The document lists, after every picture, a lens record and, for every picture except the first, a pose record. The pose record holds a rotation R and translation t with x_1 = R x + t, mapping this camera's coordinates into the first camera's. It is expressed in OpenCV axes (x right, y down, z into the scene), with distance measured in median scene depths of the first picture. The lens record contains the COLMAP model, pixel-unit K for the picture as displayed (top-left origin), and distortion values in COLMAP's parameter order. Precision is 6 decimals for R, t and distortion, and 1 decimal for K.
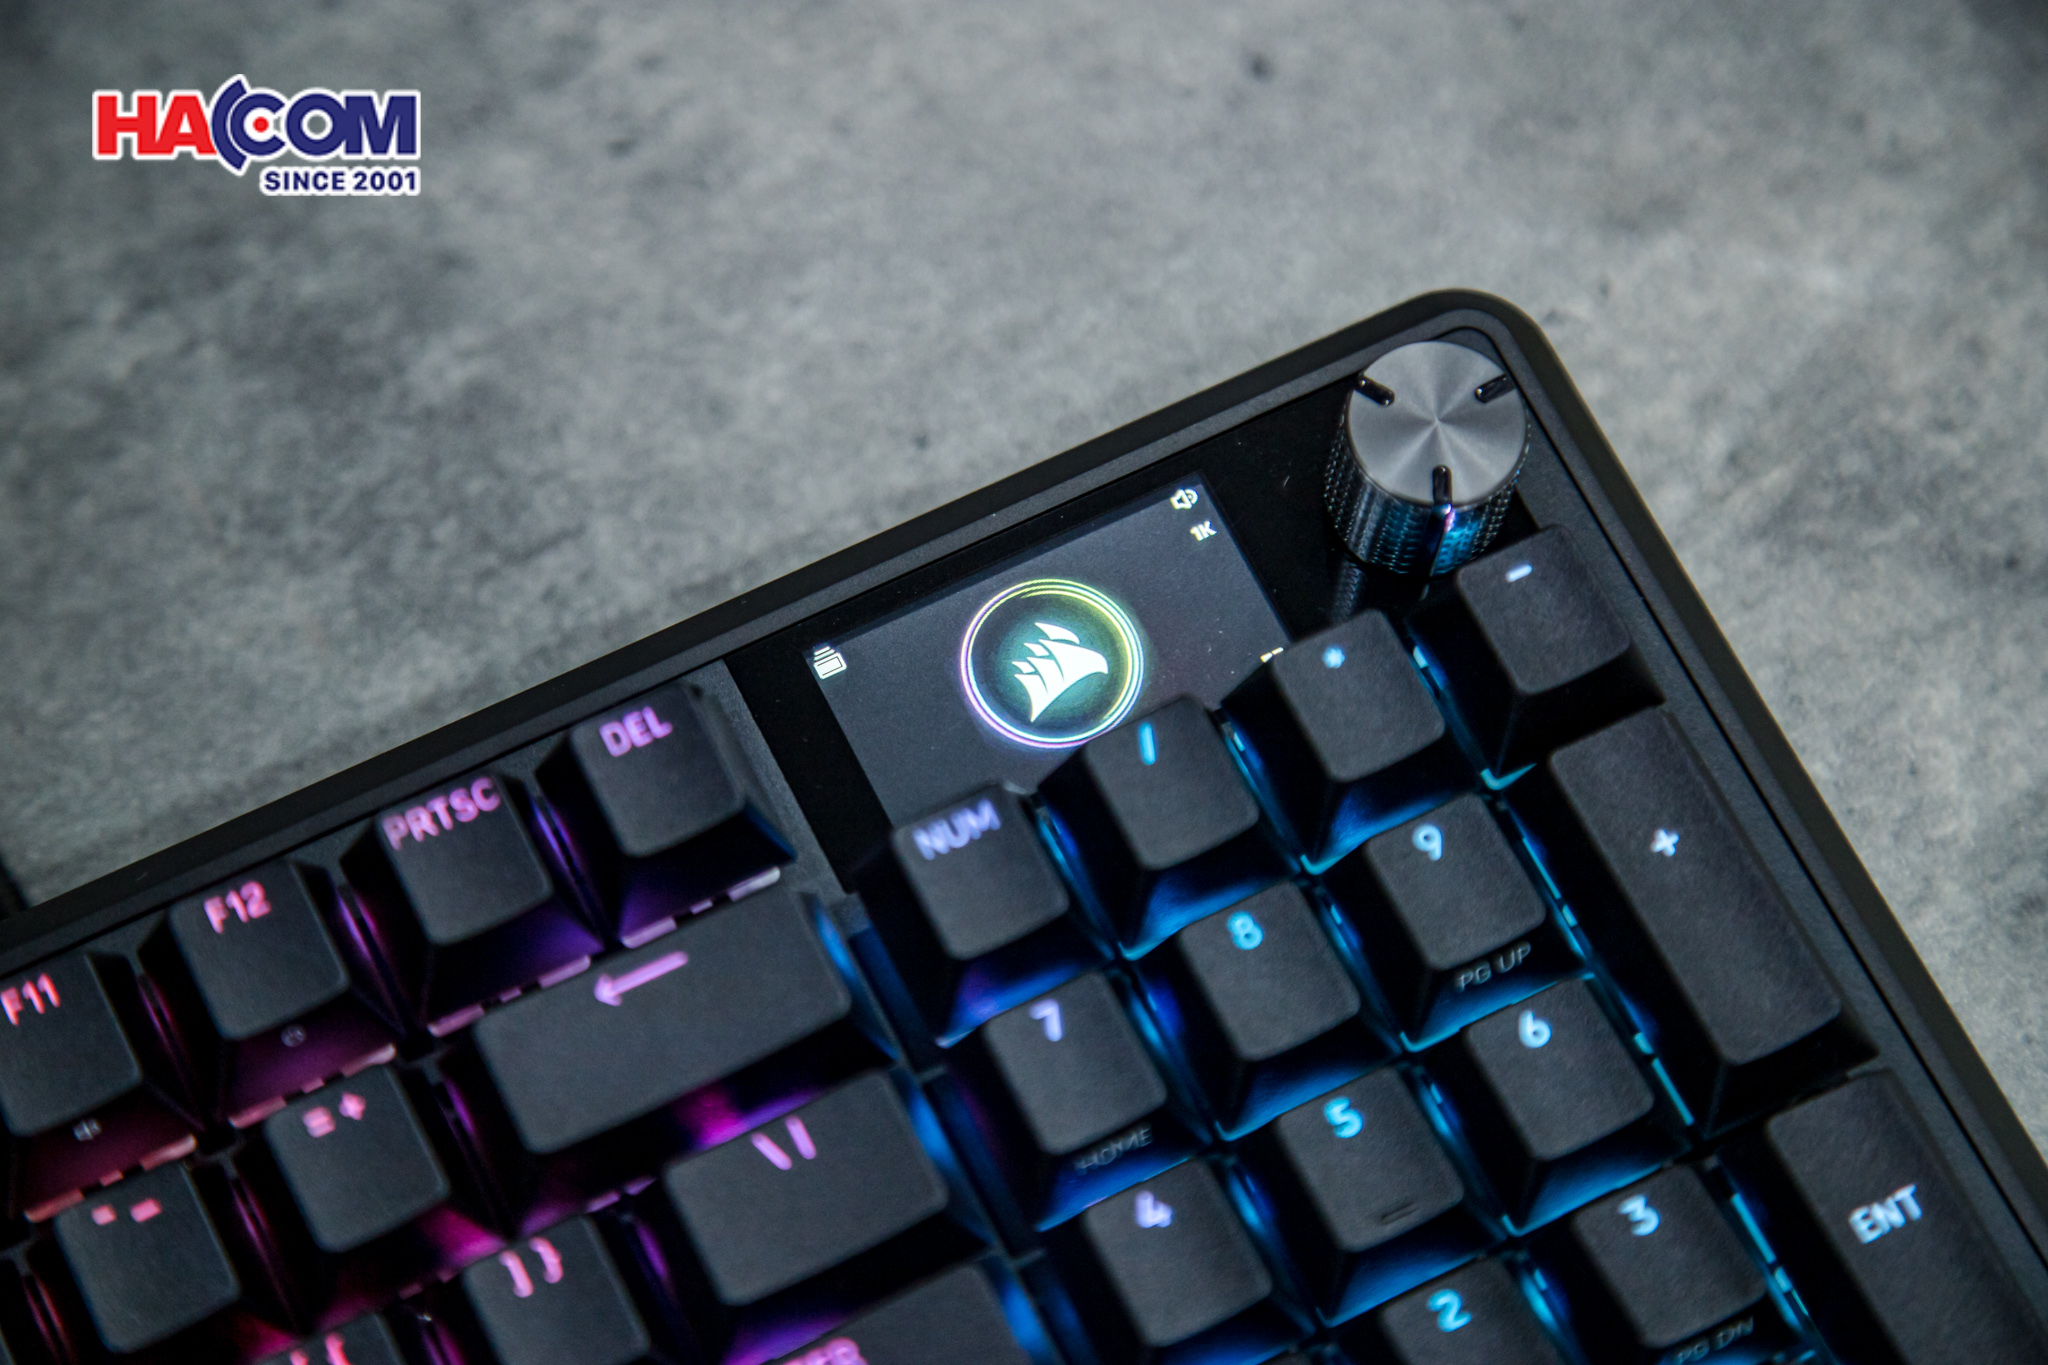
lens RADIAL K [[5069.5, 0, 1024.0], [0, 5069.5, 682.5], [0, 0, 1]] dist [0.261220, -0.139545]
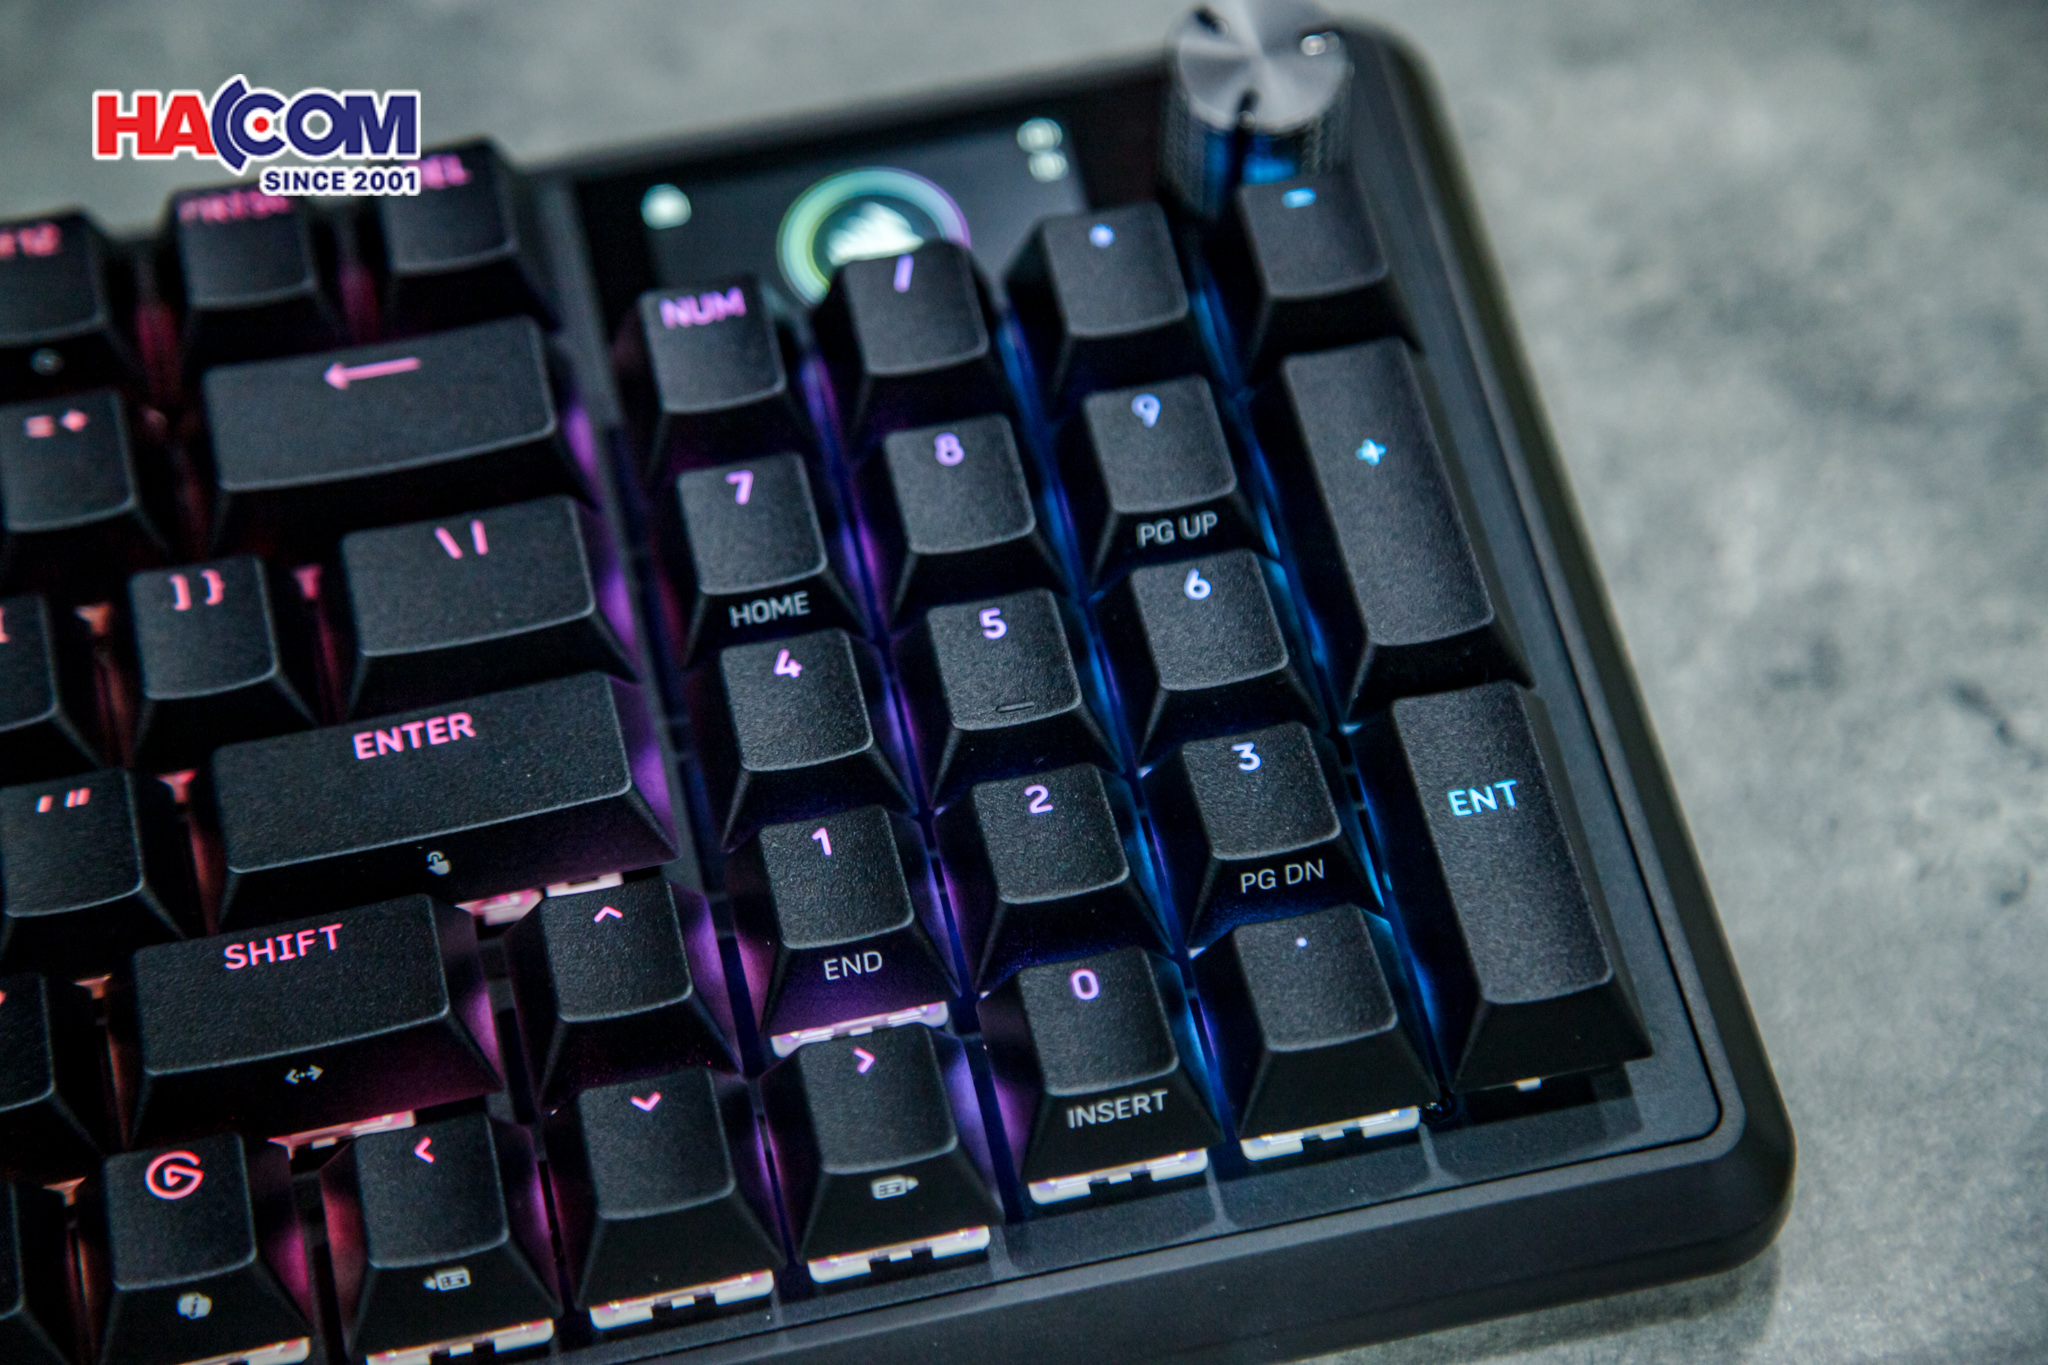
lens RADIAL K [[5069.5, 0, 1024.0], [0, 5069.5, 682.5], [0, 0, 1]] dist [0.261220, -0.139545]
pose [[0.967353, 0.180255, -0.178144, 0.246106], [-0.209371, 0.964491, -0.160998, 0.252837], [0.142798, 0.193040, 0.970744, 0.005387]]
